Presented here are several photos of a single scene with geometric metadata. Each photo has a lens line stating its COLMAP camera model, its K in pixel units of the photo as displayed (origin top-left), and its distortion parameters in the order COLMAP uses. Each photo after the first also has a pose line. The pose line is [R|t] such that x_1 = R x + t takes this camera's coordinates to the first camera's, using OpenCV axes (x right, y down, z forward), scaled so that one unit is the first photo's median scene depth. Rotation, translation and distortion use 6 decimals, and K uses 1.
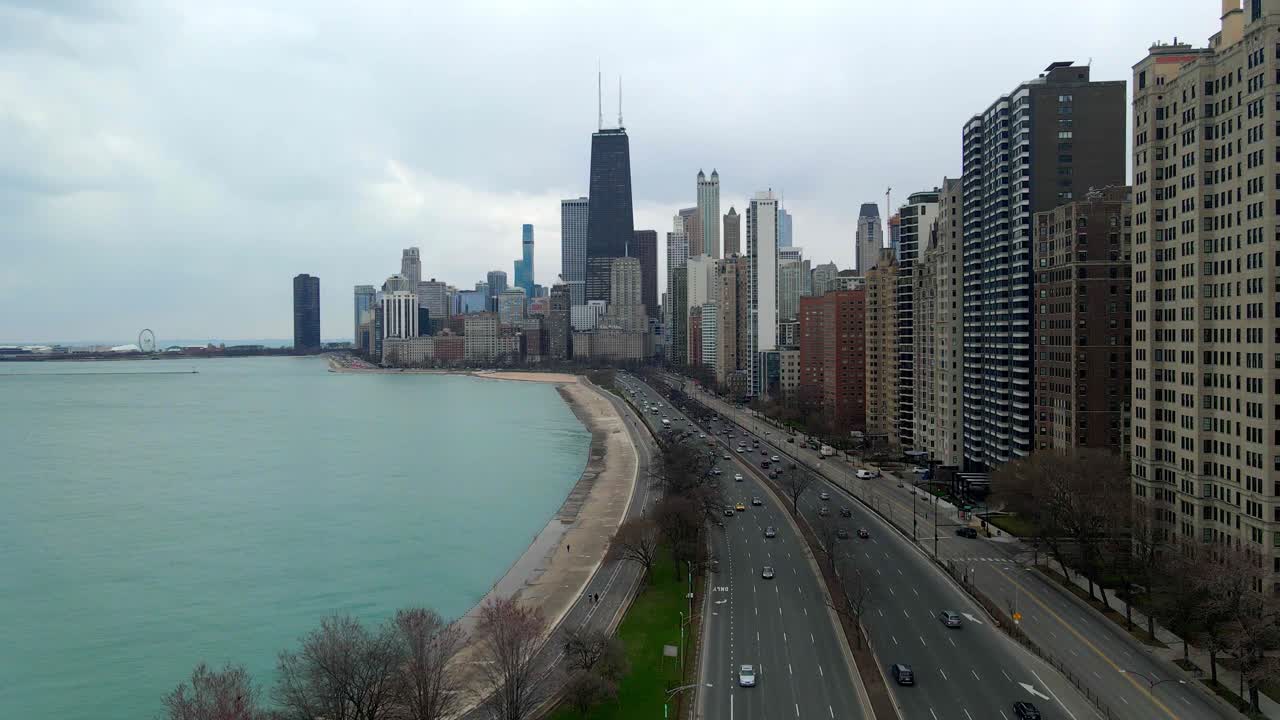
lens RADIAL K [[930.4, 0, 640.0], [0, 930.4, 360.0], [0, 0, 1]] dist [0.023435, -0.000228]
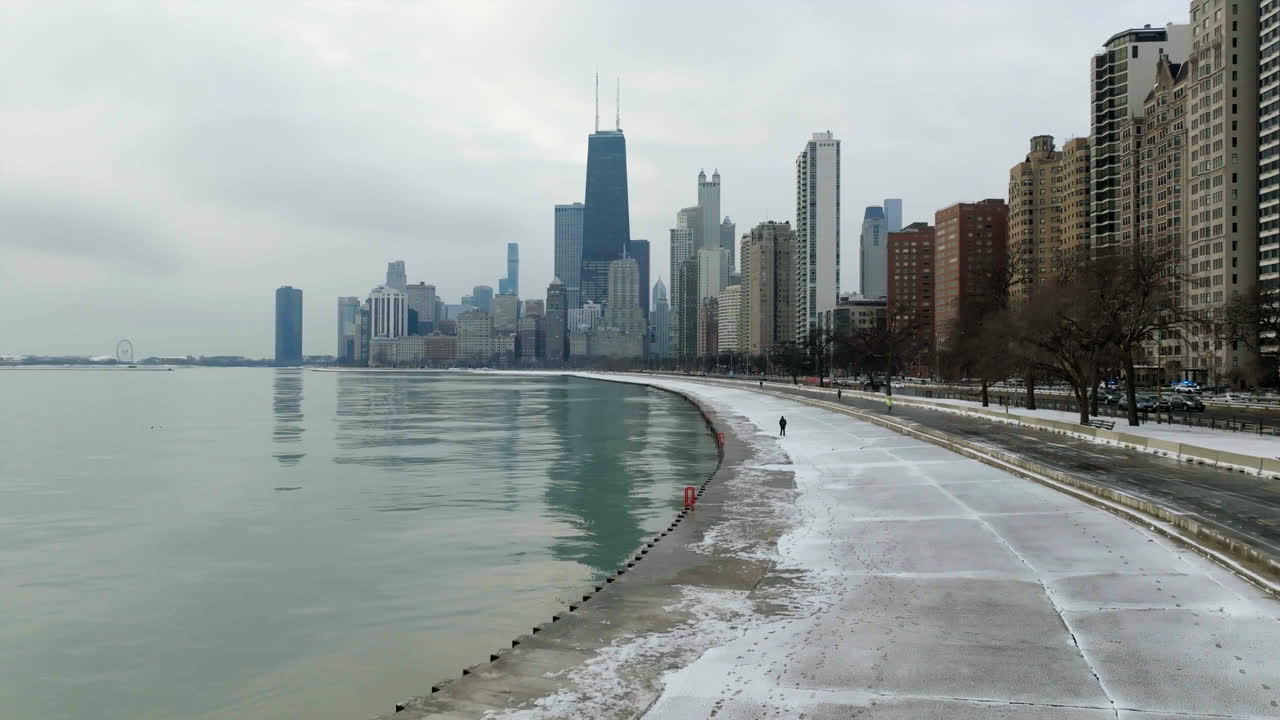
lens RADIAL K [[898.2, 0, 631.9], [0, 898.2, 365.7], [0, 0, 1]] dist [0.019744, 0.000037]
pose [[0.999644, 0.012579, 0.023529, -0.028029], [-0.011892, 0.999505, -0.029113, 0.028600], [-0.023883, 0.028823, 0.999299, 0.068984]]
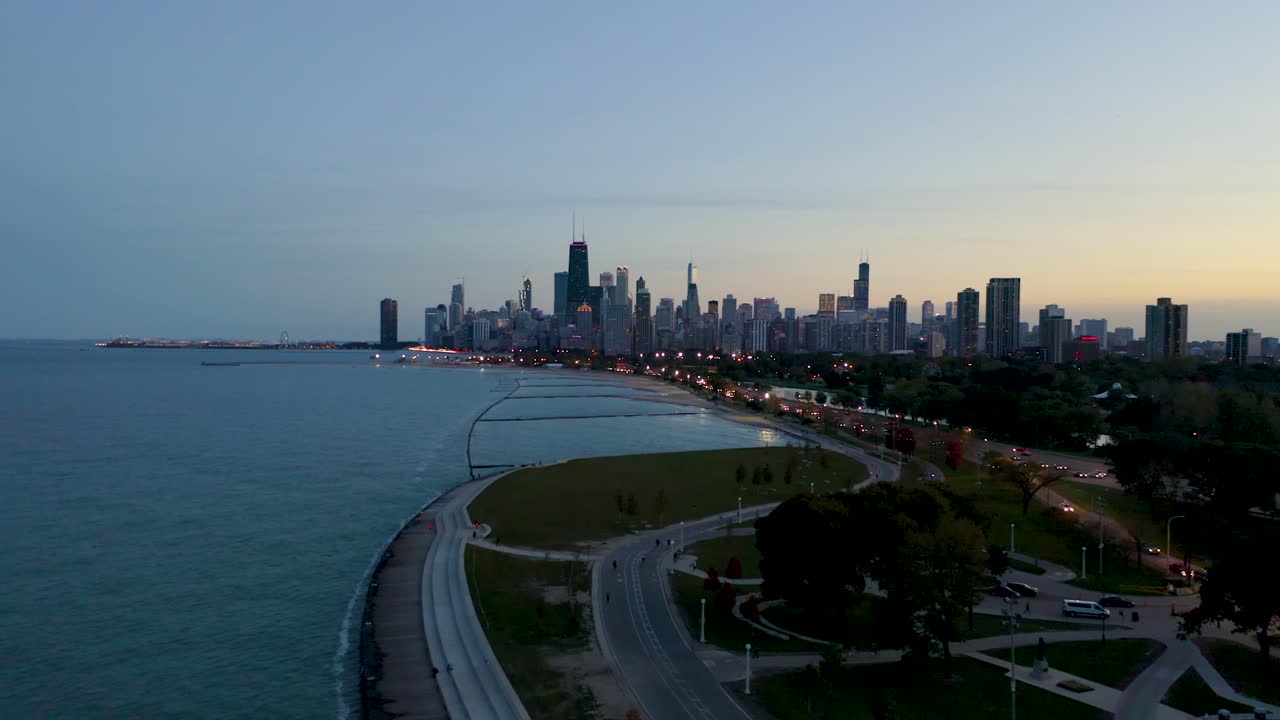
lens RADIAL K [[1115.2, 0, 636.1], [0, 1115.2, 366.0], [0, 0, 1]] dist [0.246425, -0.776206]
pose [[0.999830, 0.017730, 0.005081, 0.099488], [-0.017693, 0.999818, -0.007174, 0.052199], [-0.005207, 0.007083, 0.999961, -1.686652]]
